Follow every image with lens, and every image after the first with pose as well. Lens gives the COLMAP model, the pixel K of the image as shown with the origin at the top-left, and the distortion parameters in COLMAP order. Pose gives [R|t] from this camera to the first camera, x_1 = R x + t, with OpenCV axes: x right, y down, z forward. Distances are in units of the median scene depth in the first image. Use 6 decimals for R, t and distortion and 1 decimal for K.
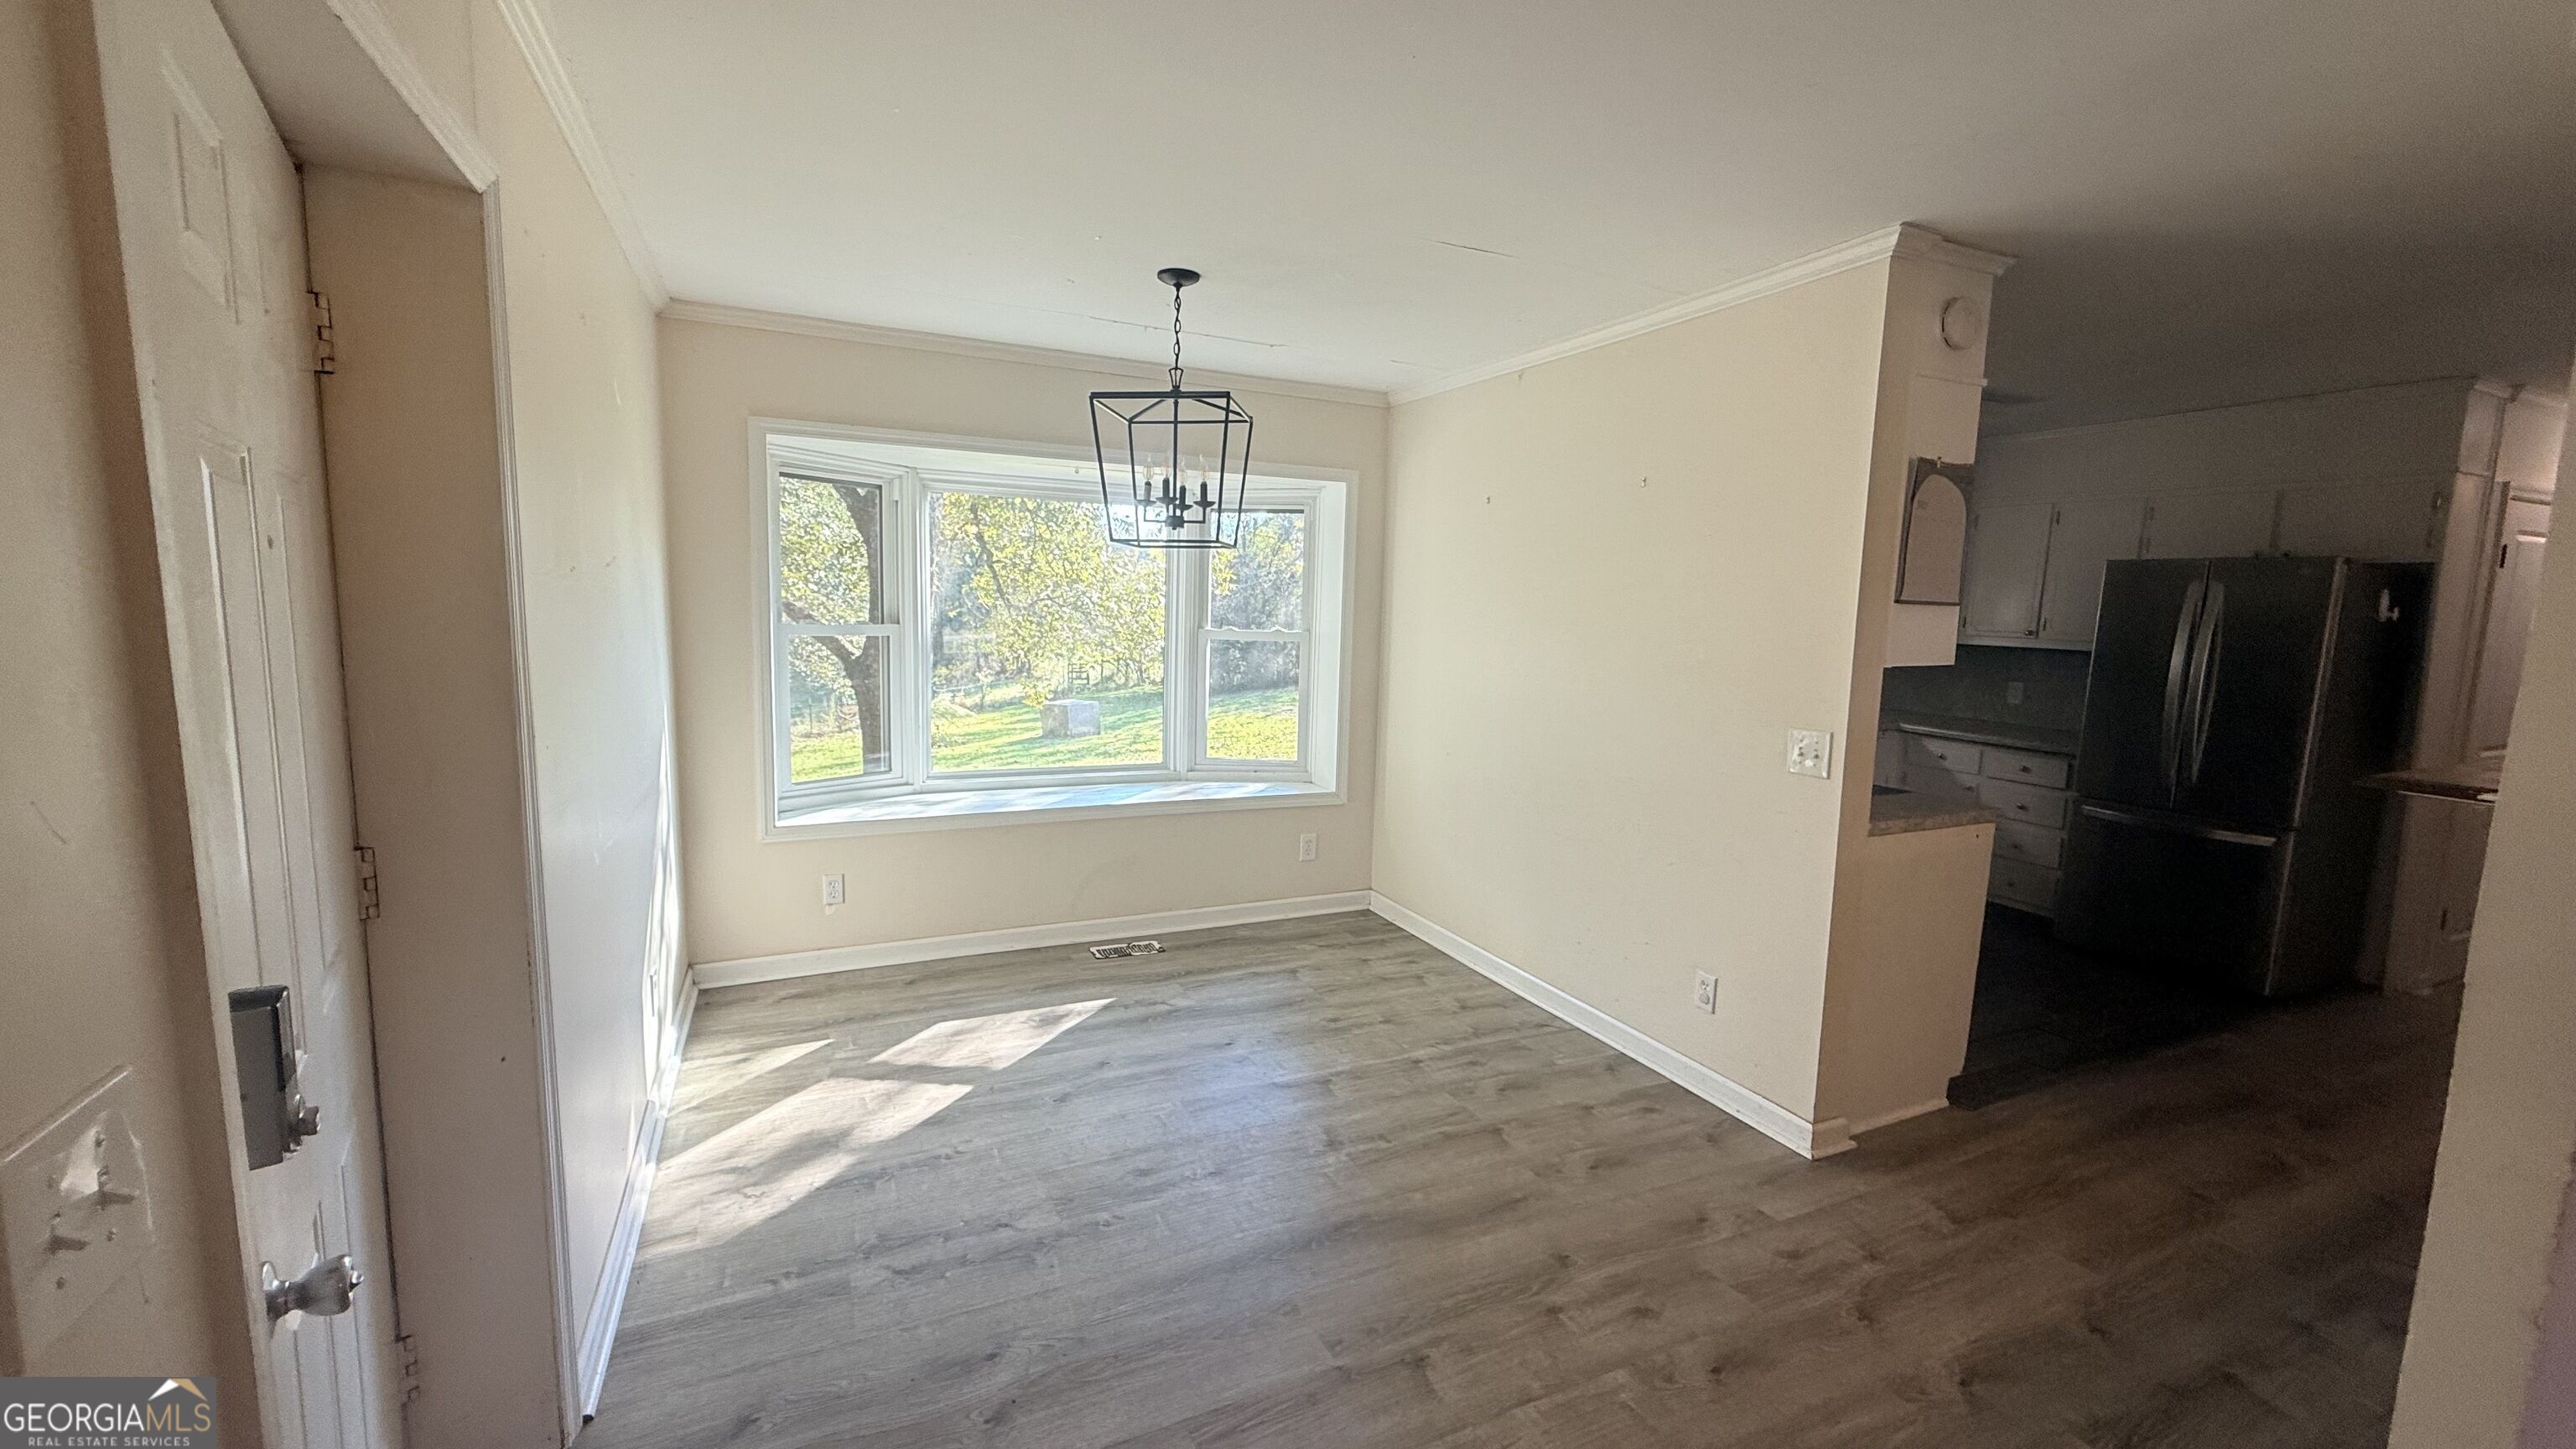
lens RADIAL K [[1018.8, 0, 1293.7], [0, 1018.8, 729.0], [0, 0, 1]] dist [0.002280, -0.000531]
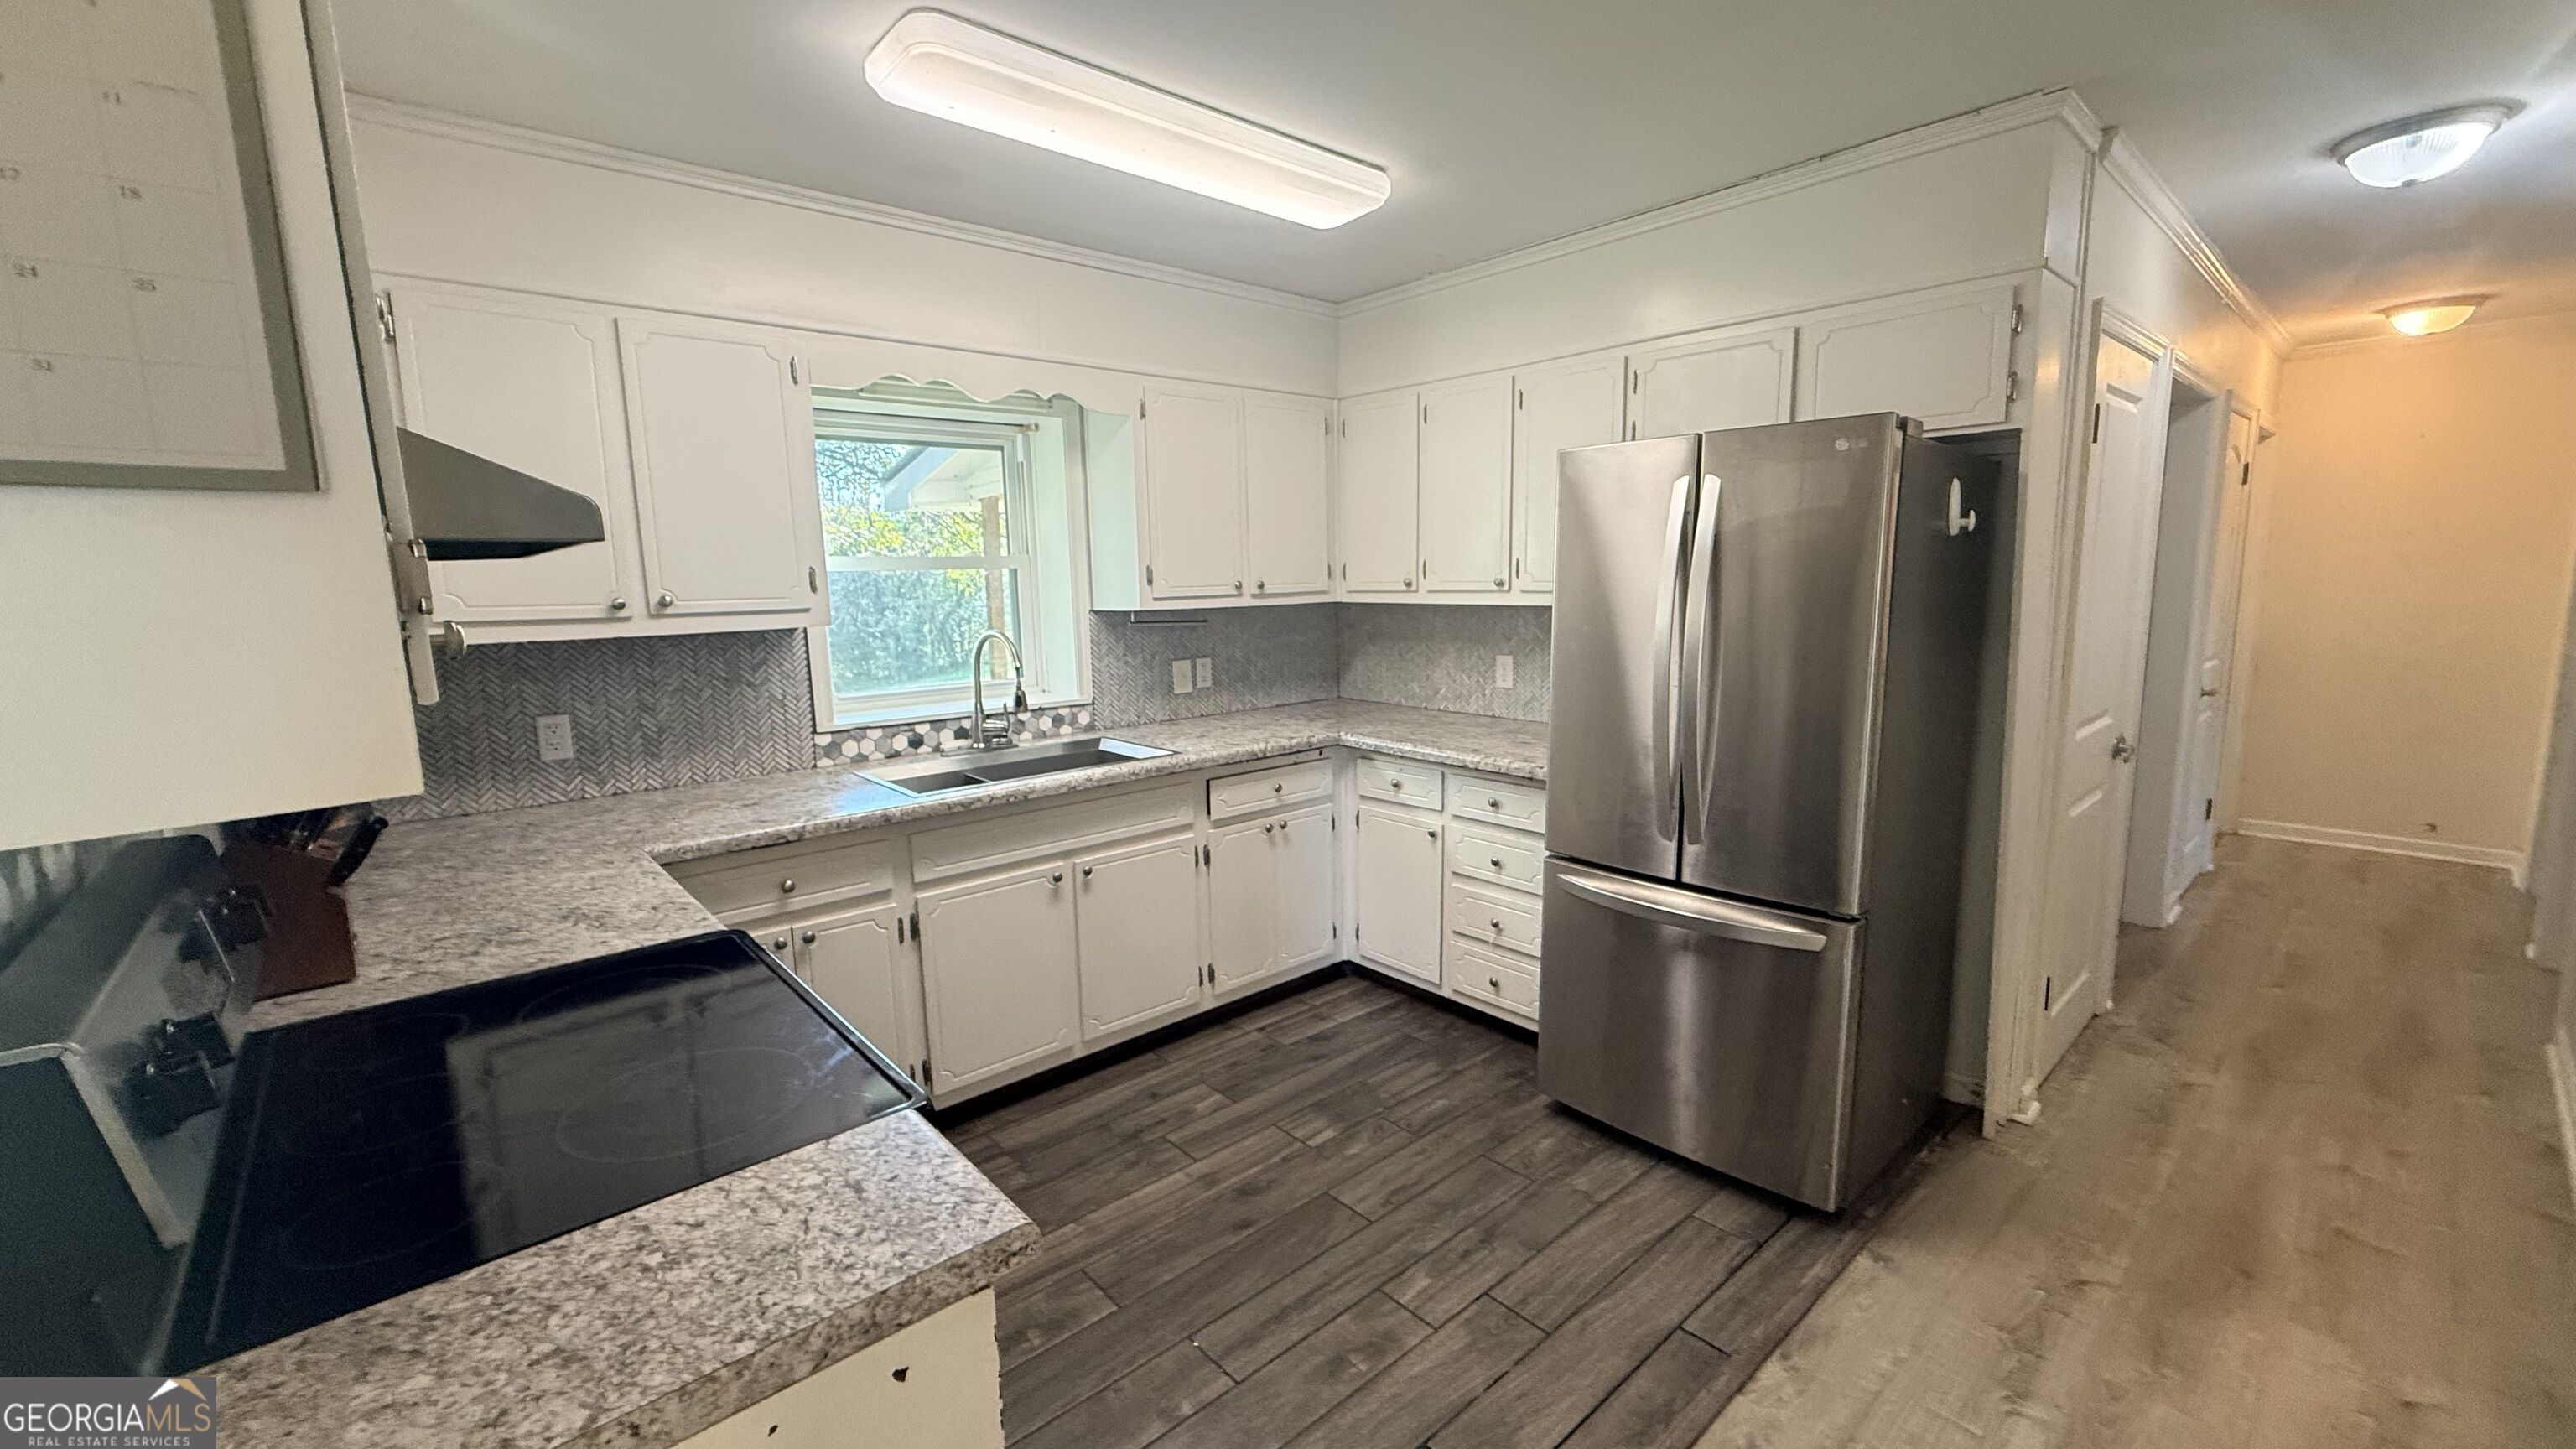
lens RADIAL K [[1018.8, 0, 1284.8], [0, 1018.8, 724.9], [0, 0, 1]] dist [0.002280, -0.000531]
pose [[0.960603, -0.091675, 0.262370, 0.515126], [0.084853, 0.995697, 0.037242, -0.050204], [-0.264656, -0.013512, 0.964248, 0.514673]]
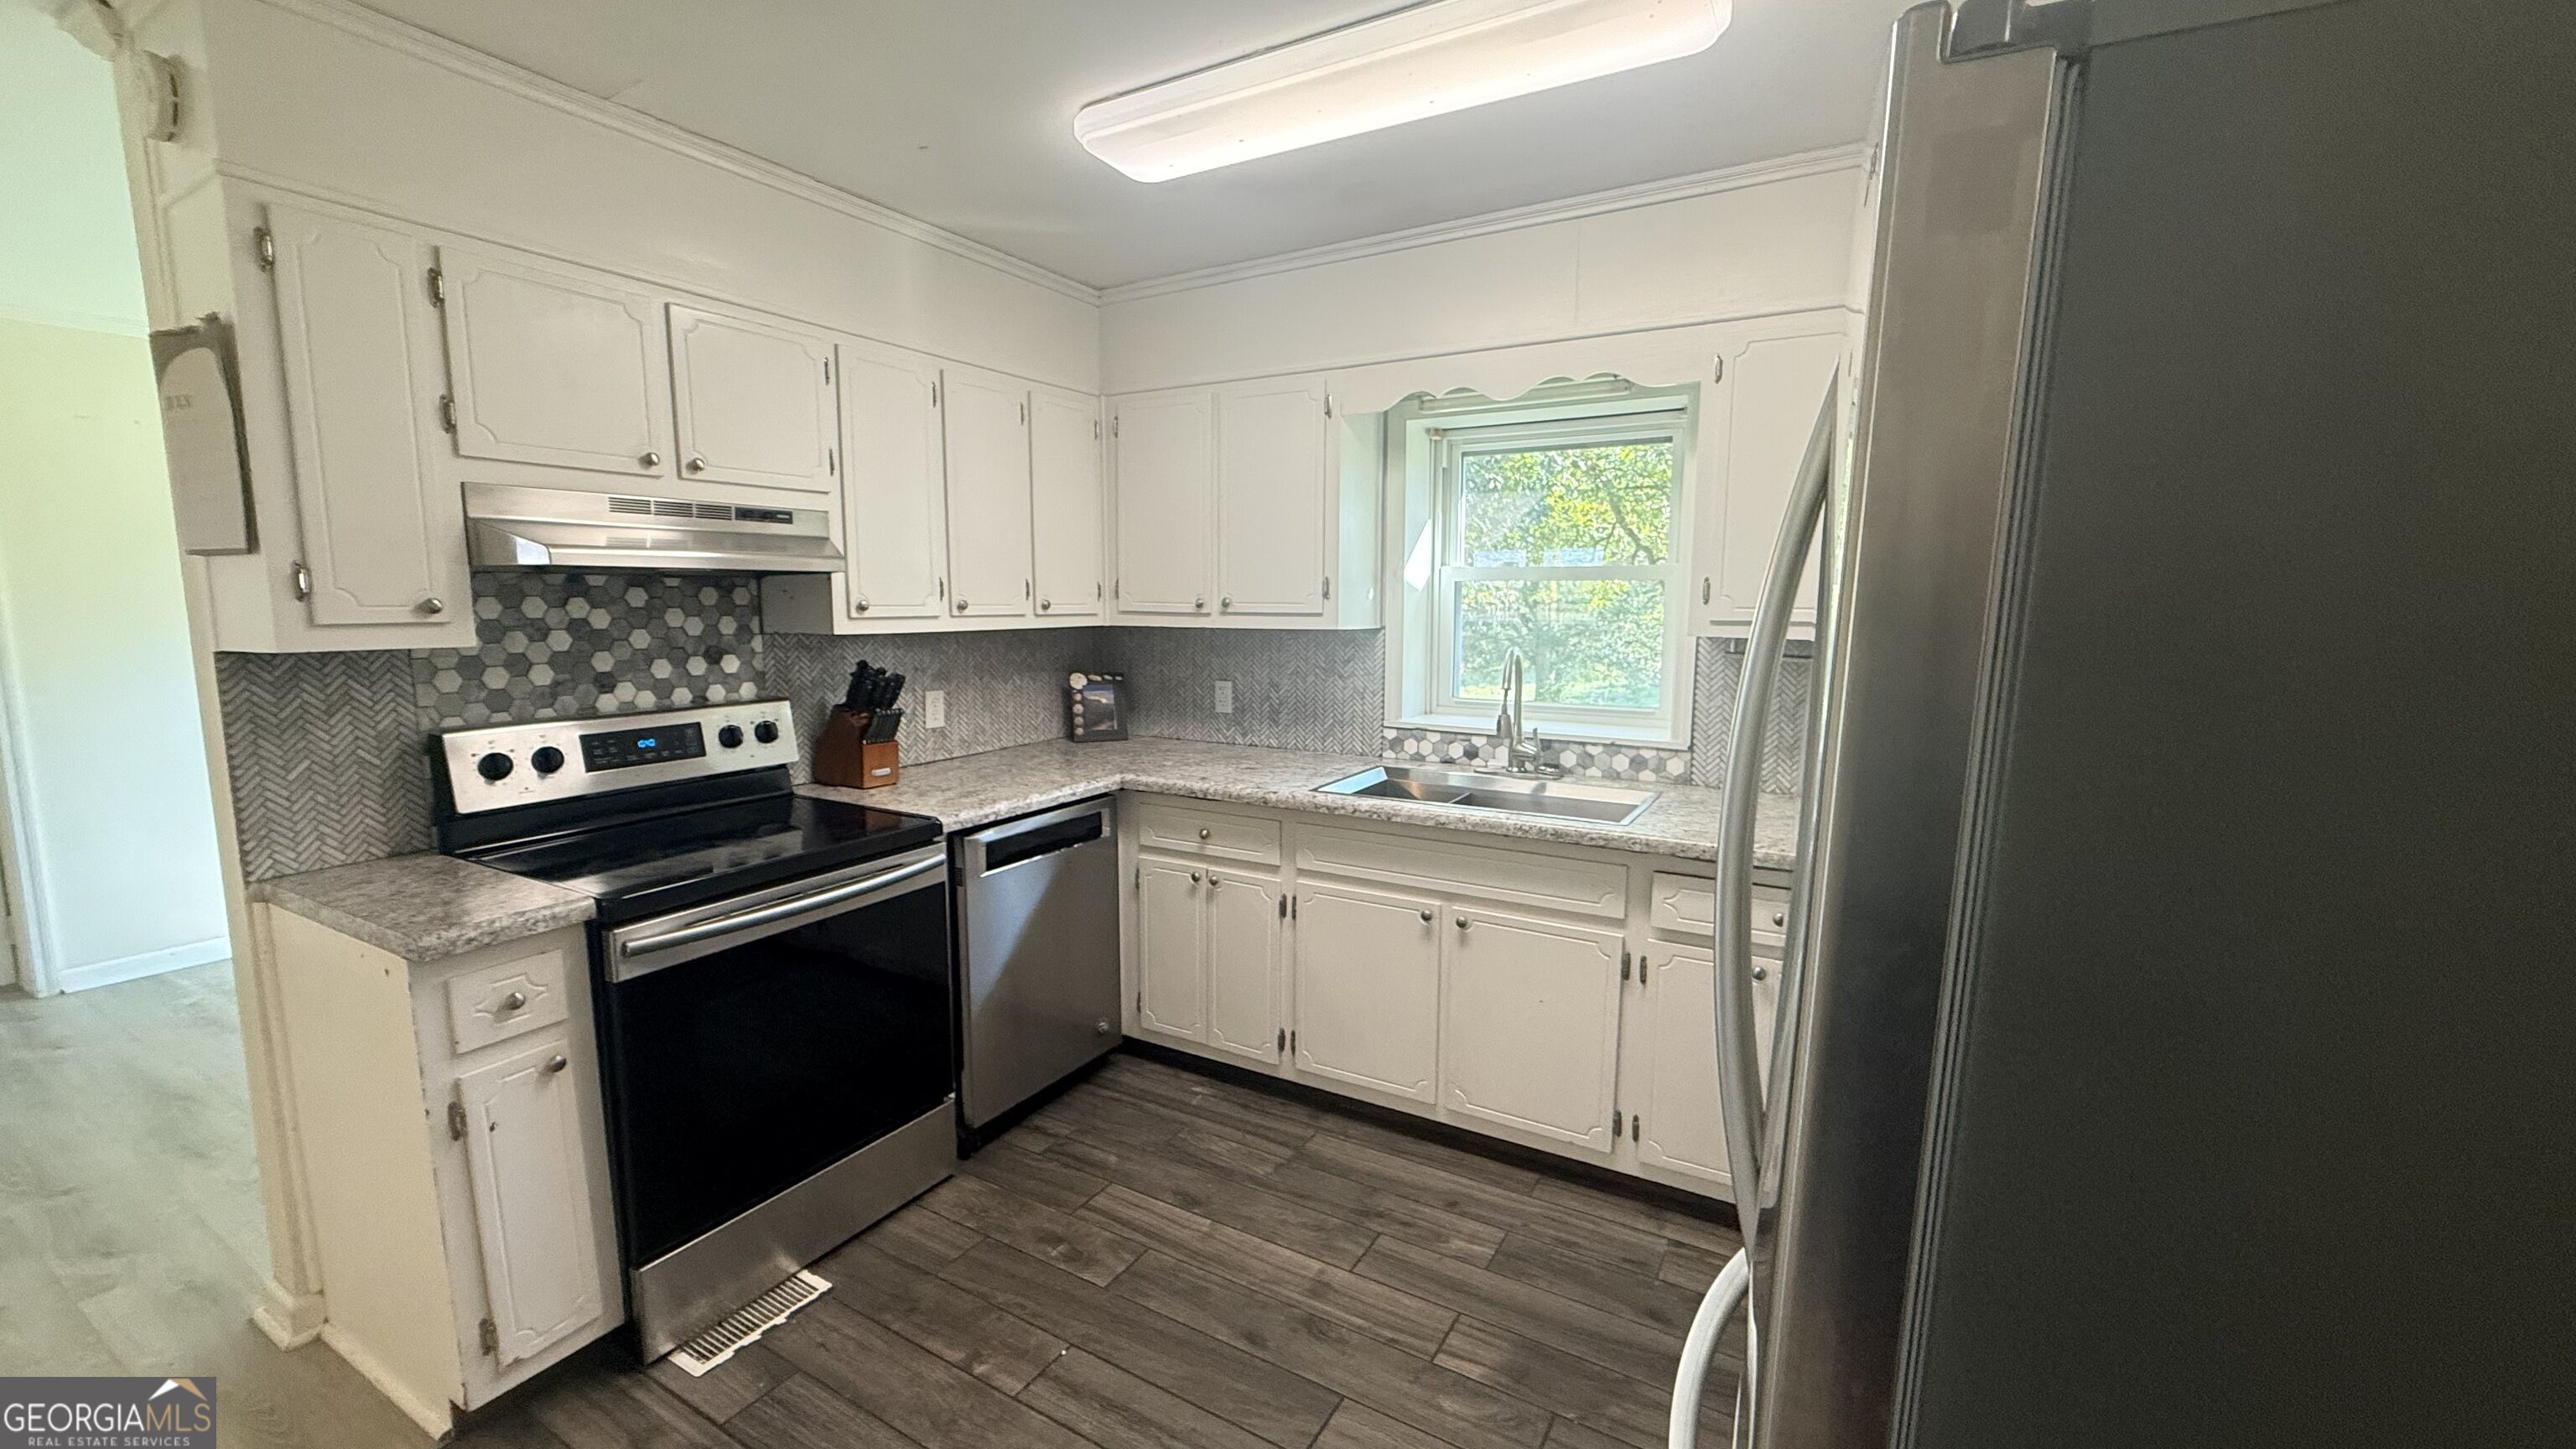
lens RADIAL K [[1018.8, 0, 1275.3], [0, 1018.8, 732.3], [0, 0, 1]] dist [0.002280, -0.000531]
pose [[0.558464, 0.083246, -0.825341, 1.354971], [-0.086958, 0.995345, 0.041554, -0.079156], [0.824959, 0.048563, 0.563103, 0.971573]]
